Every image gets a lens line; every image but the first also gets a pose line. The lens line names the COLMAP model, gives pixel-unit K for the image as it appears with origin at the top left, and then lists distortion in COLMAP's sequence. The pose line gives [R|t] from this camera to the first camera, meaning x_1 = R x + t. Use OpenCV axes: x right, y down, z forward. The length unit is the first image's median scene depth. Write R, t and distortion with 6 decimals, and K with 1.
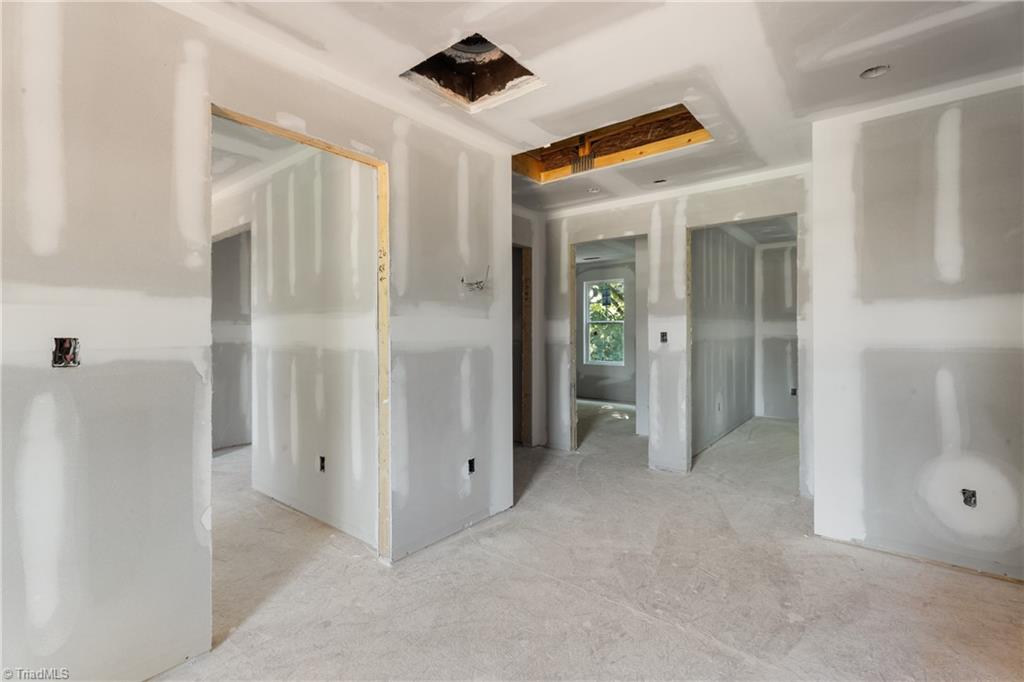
lens RADIAL K [[459.0, 0, 513.6], [0, 459.0, 332.0], [0, 0, 1]] dist [0.000086, -0.000007]
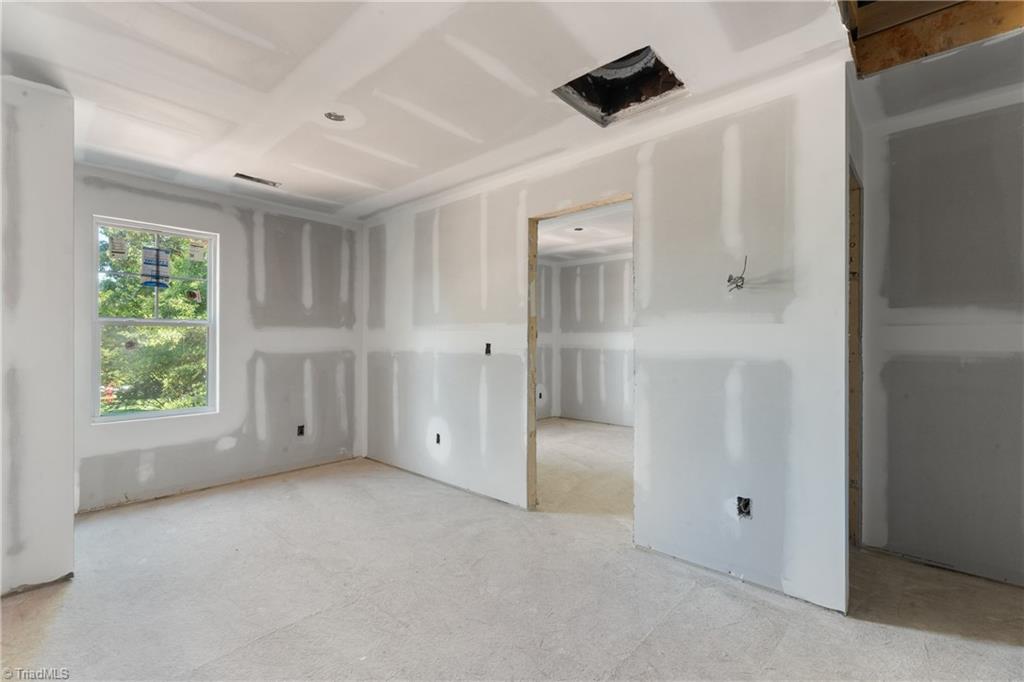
lens RADIAL K [[459.0, 0, 514.4], [0, 459.0, 345.6], [0, 0, 1]] dist [0.000086, -0.000007]
pose [[-0.060330, 0.009088, -0.998137, 0.845377], [-0.003569, 0.999950, 0.009321, 0.001849], [0.998172, 0.004125, -0.060295, 0.736604]]
